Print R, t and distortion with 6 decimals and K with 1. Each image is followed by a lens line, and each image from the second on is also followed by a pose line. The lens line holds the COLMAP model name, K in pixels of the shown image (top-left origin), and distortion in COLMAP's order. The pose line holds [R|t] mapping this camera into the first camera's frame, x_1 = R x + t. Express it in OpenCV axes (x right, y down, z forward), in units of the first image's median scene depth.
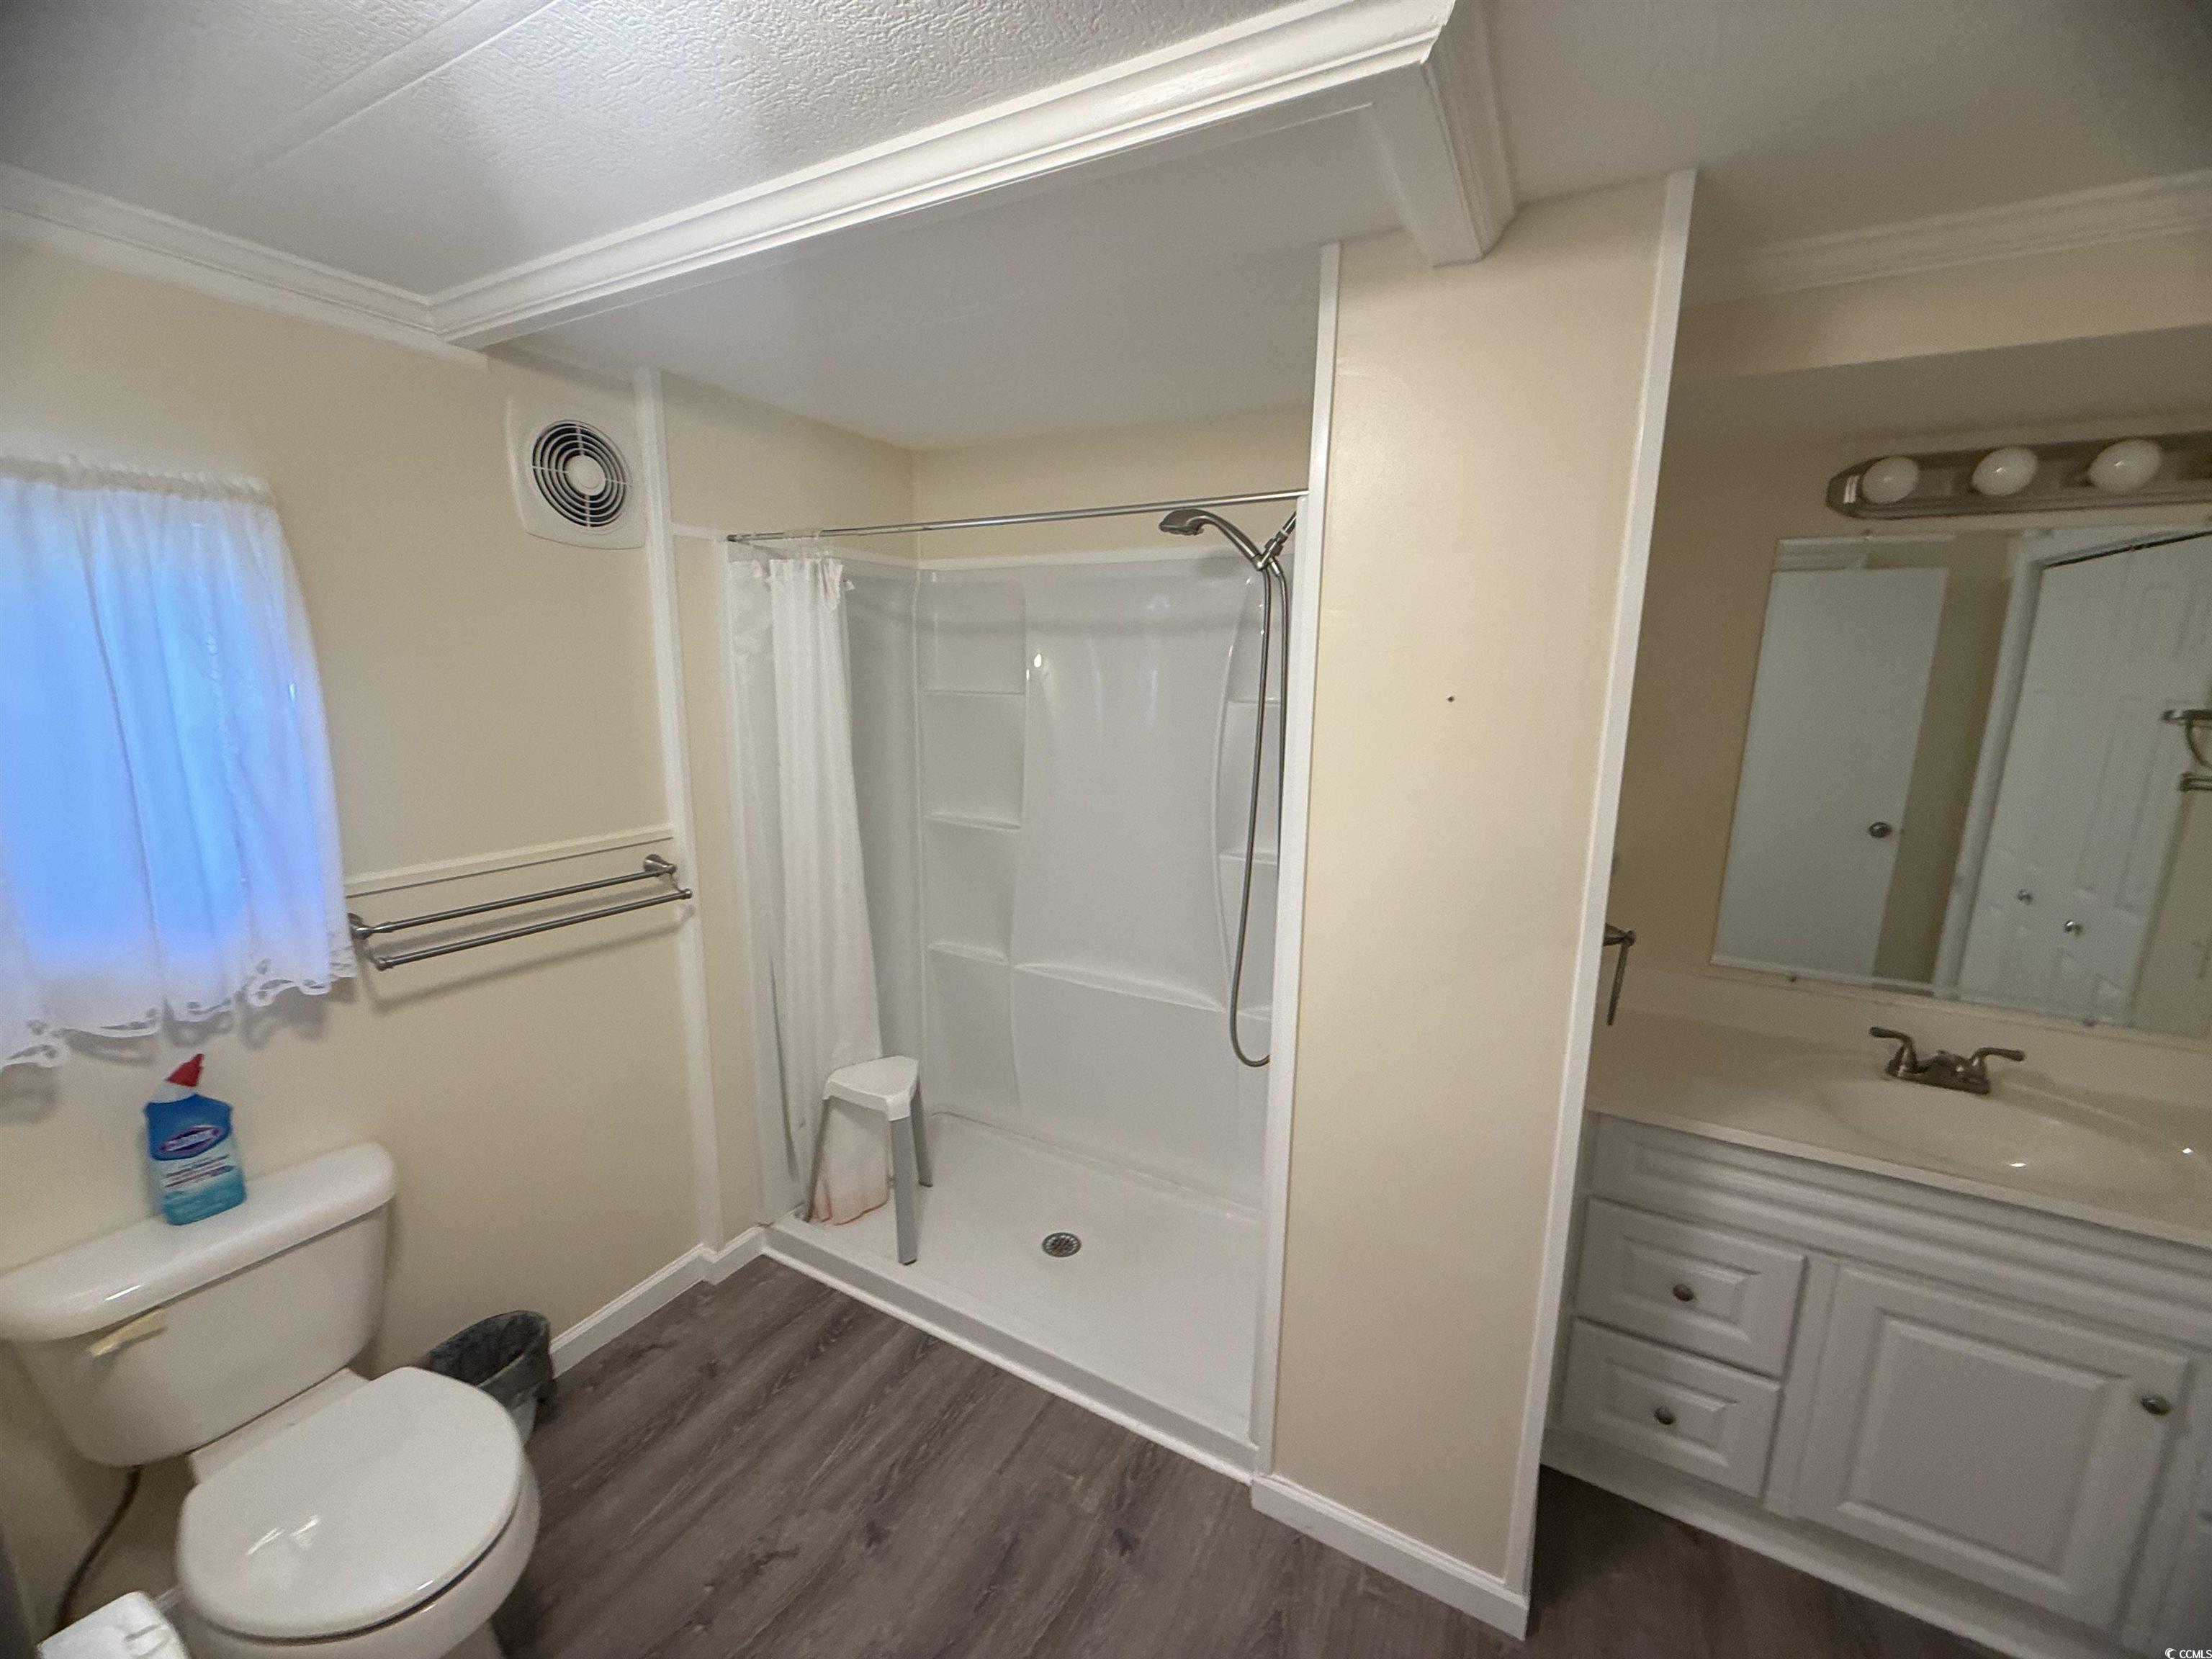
lens RADIAL K [[883.0, 0, 1109.0], [0, 883.0, 830.9], [0, 0, 1]] dist [0.002088, -0.000761]
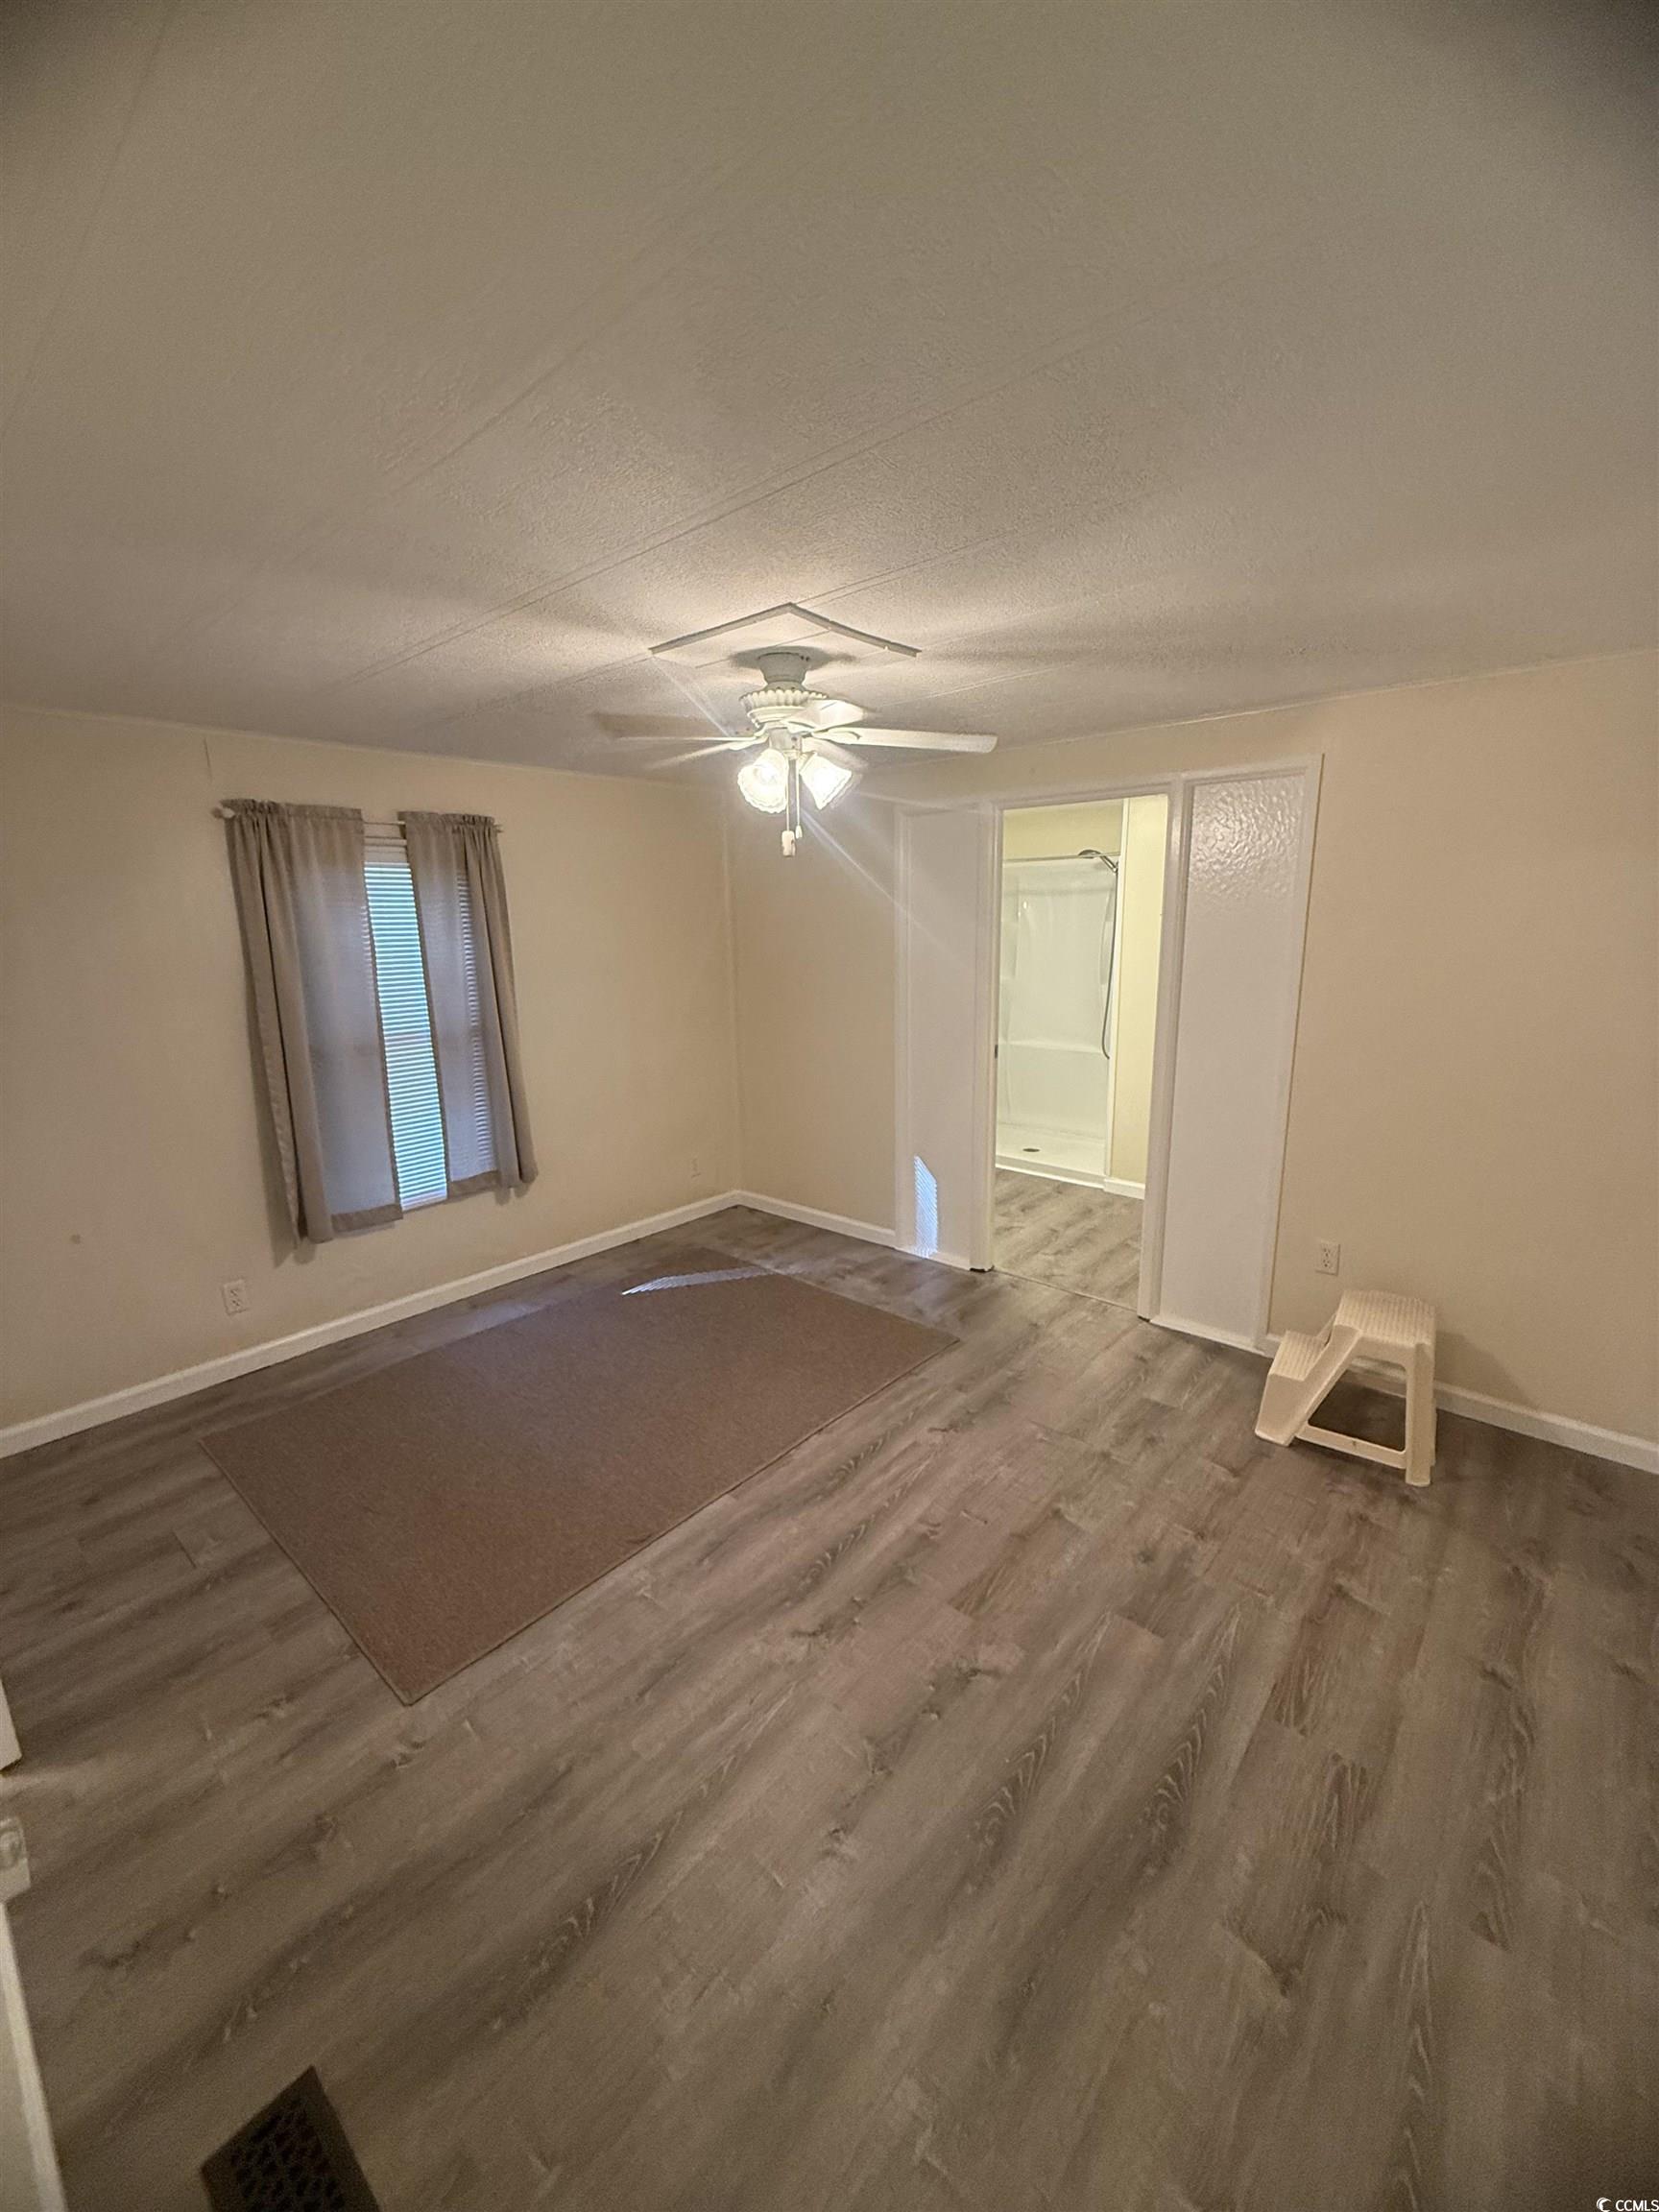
lens RADIAL K [[883.0, 0, 825.7], [0, 883.0, 1107.5], [0, 0, 1]] dist [0.002088, -0.000761]
pose [[0.975646, 0.019263, -0.218504, -0.105184], [-0.012305, 0.999374, 0.033157, 0.406600], [0.219006, -0.029660, 0.975273, -2.148725]]
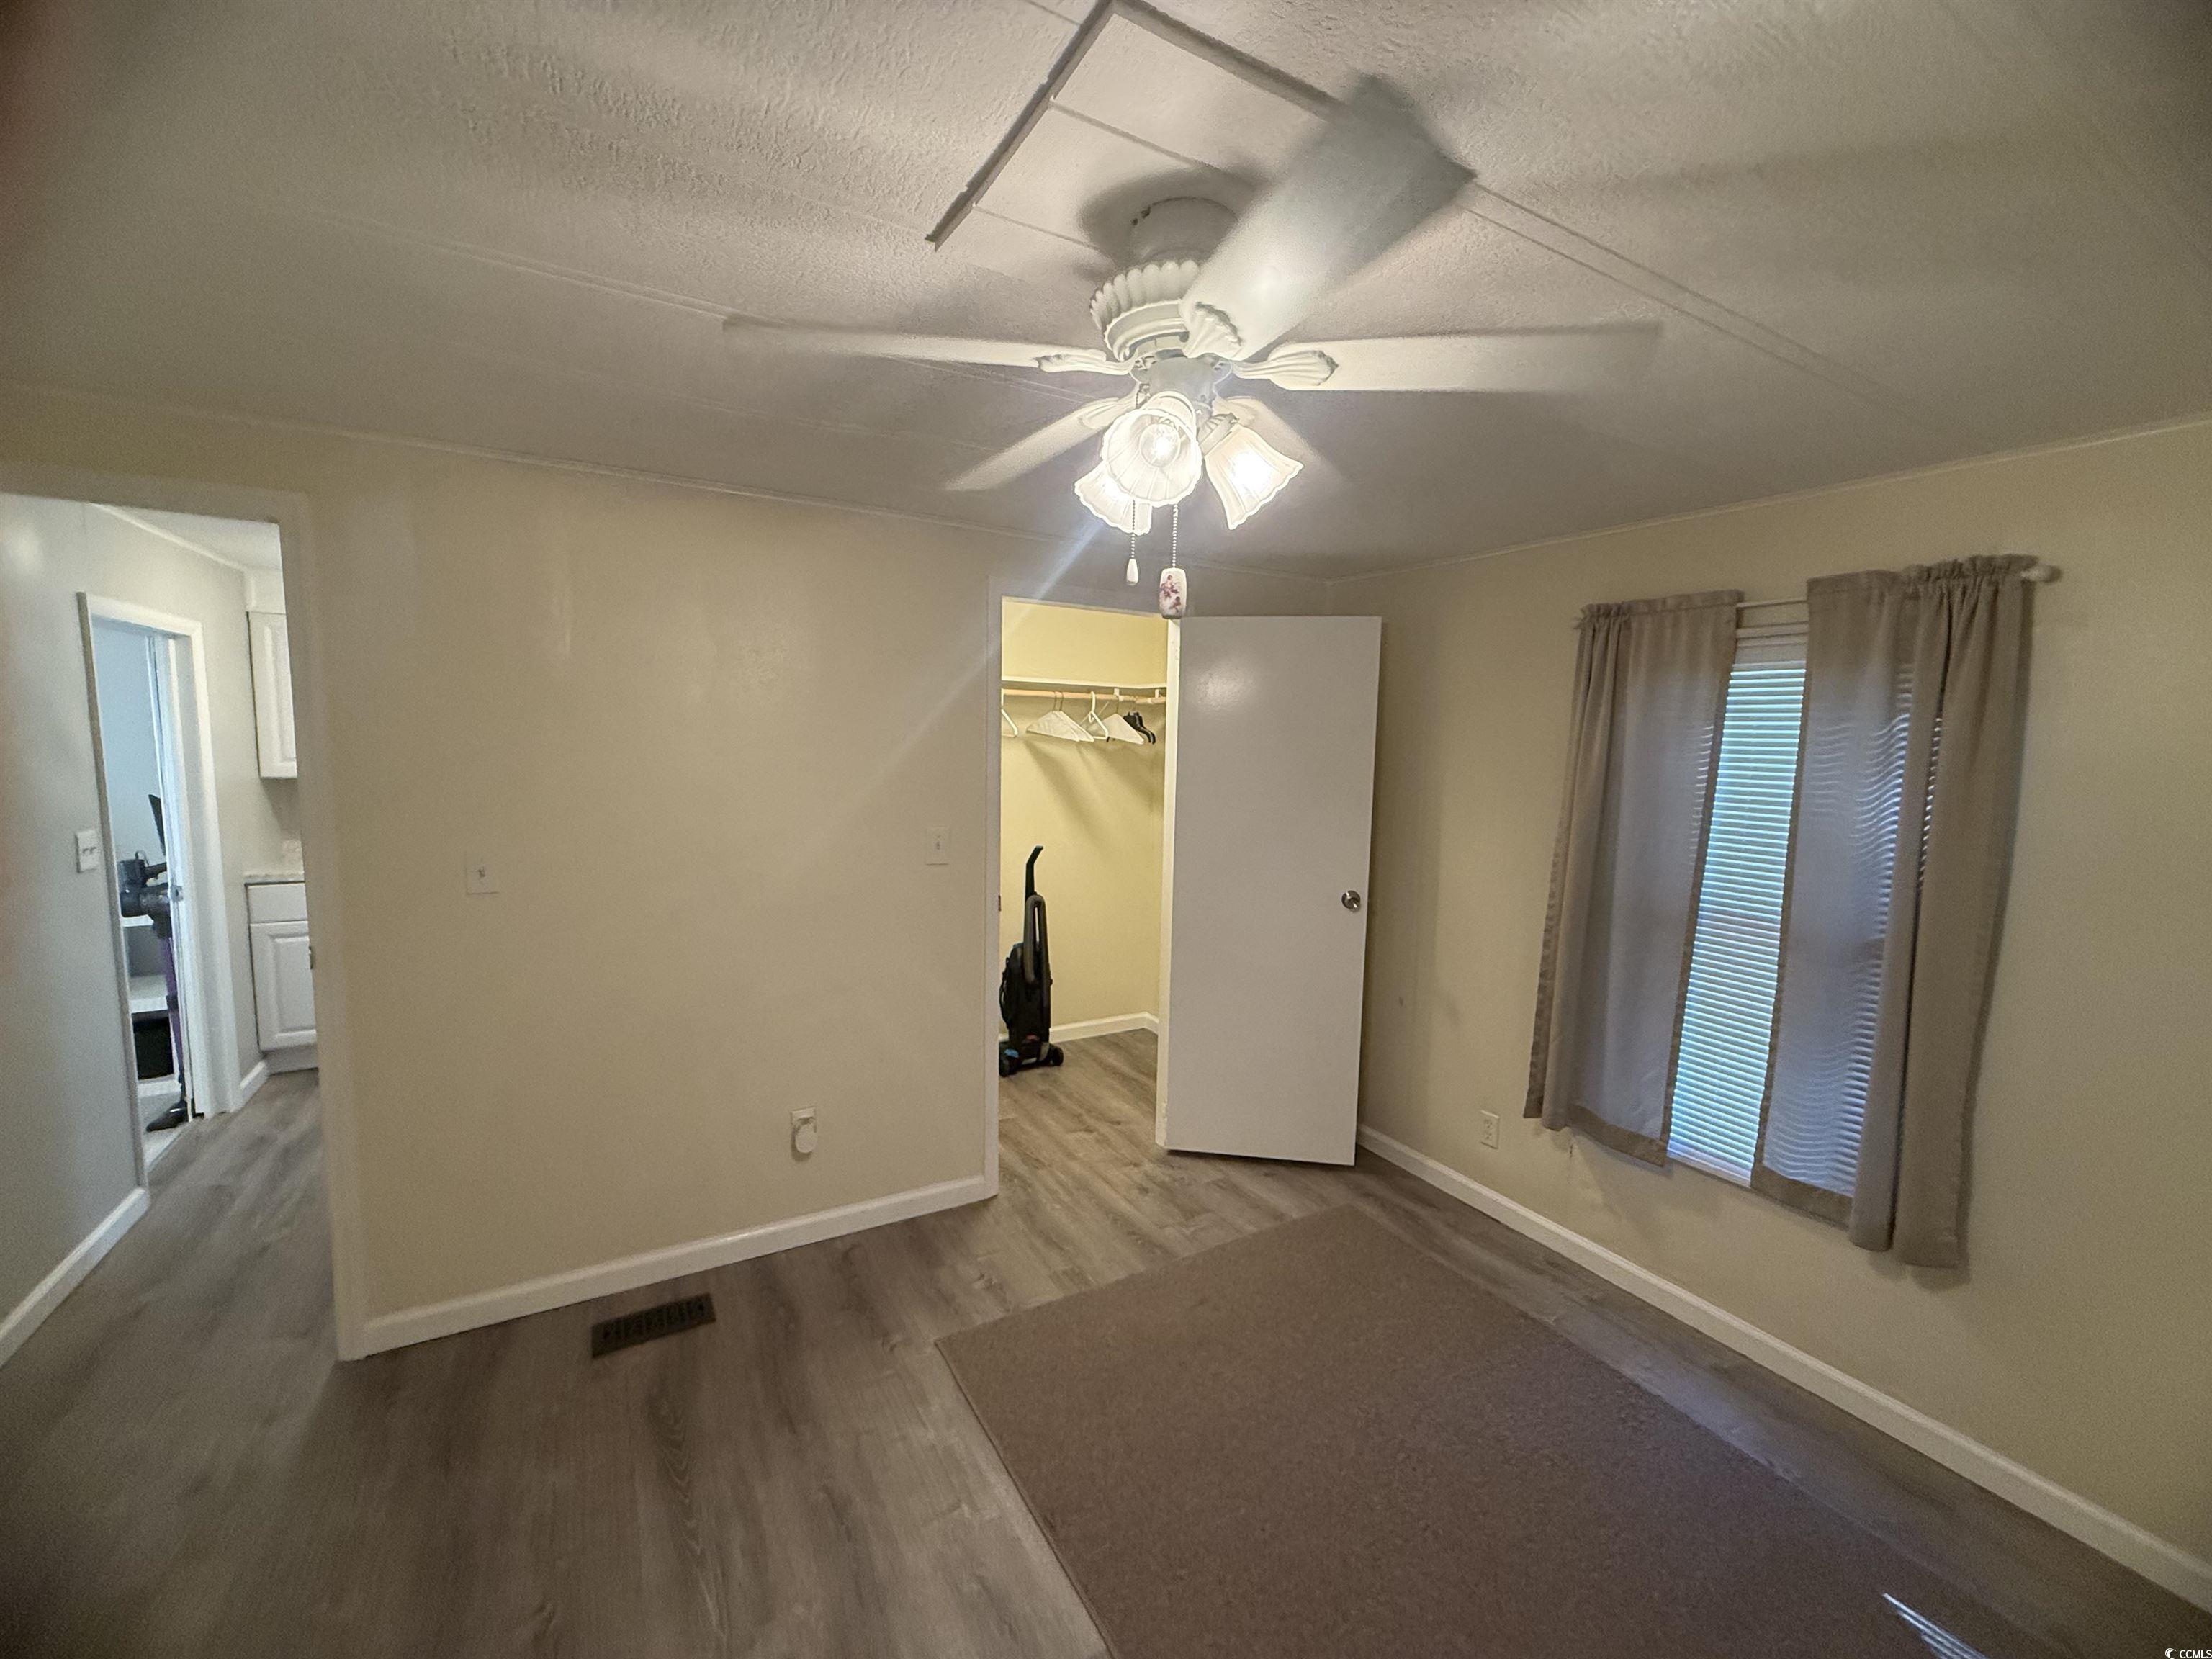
lens RADIAL K [[883.0, 0, 1100.0], [0, 883.0, 831.1], [0, 0, 1]] dist [0.002088, -0.000761]
pose [[-0.519156, 0.065483, -0.852167, 0.149082], [-0.189035, 0.963570, 0.189207, 0.119351], [0.833512, 0.259318, -0.487865, -0.539635]]
